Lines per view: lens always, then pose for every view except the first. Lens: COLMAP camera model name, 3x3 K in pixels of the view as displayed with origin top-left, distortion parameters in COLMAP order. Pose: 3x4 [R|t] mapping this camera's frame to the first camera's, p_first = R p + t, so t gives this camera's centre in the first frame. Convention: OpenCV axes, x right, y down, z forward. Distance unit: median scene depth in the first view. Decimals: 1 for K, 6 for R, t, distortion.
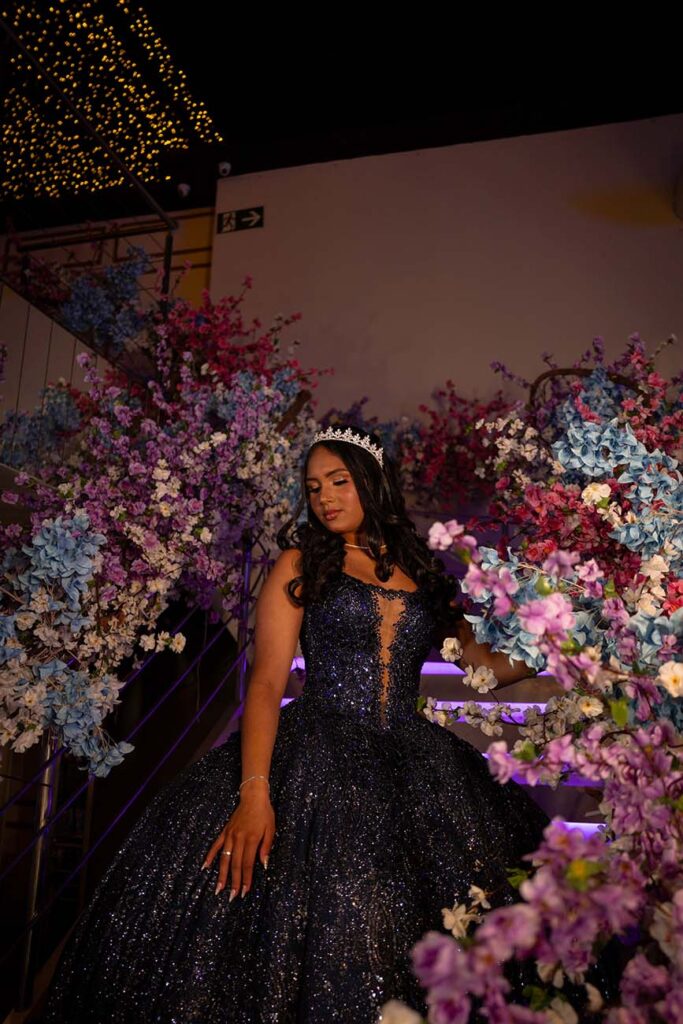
lens RADIAL K [[833.8, 0, 345.0], [0, 833.8, 513.2], [0, 0, 1]] dist [0.030150, -0.097281]
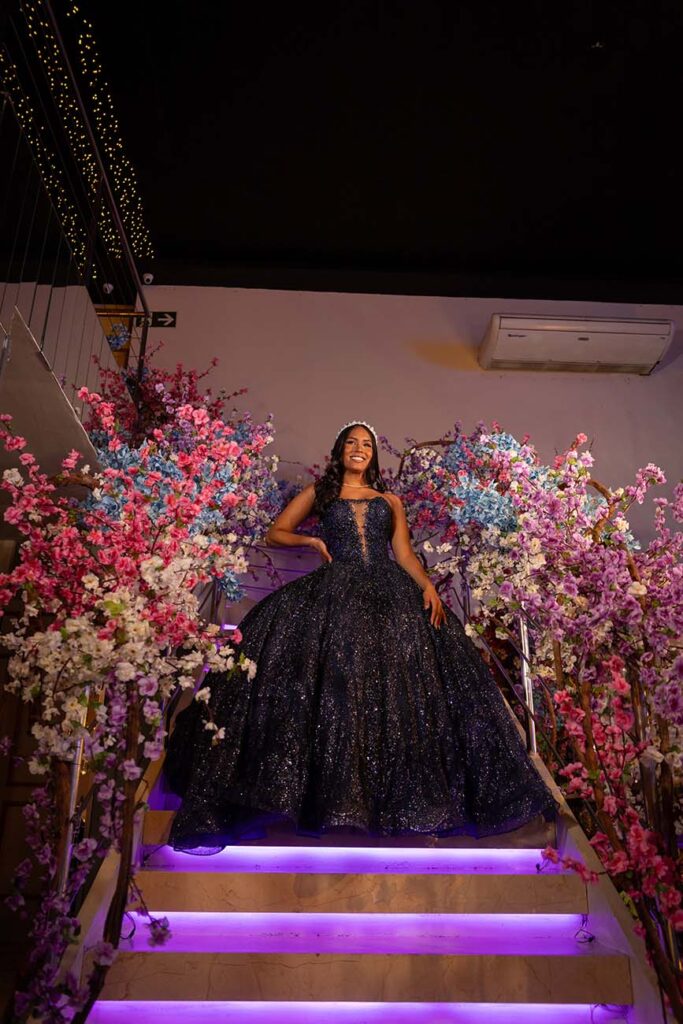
lens RADIAL K [[833.8, 0, 345.0], [0, 833.8, 513.2], [0, 0, 1]] dist [0.030150, -0.097281]
pose [[0.955677, 0.100465, 0.276748, -0.247716], [-0.058380, 0.985978, -0.156329, 0.168960], [-0.288573, 0.133243, 0.948141, -0.340139]]
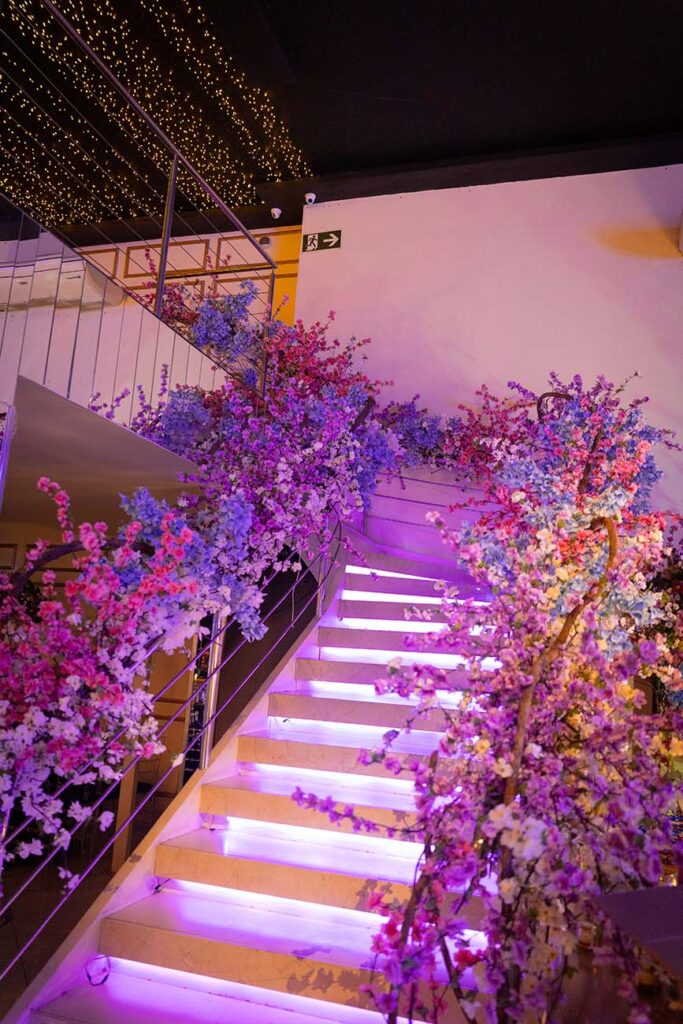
lens RADIAL K [[833.8, 0, 345.0], [0, 833.8, 513.2], [0, 0, 1]] dist [0.030150, -0.097281]
pose [[0.997063, 0.036661, -0.067245, 0.007612], [-0.033284, 0.998161, 0.050667, -0.023647], [0.068979, -0.048280, 0.996449, -0.336227]]
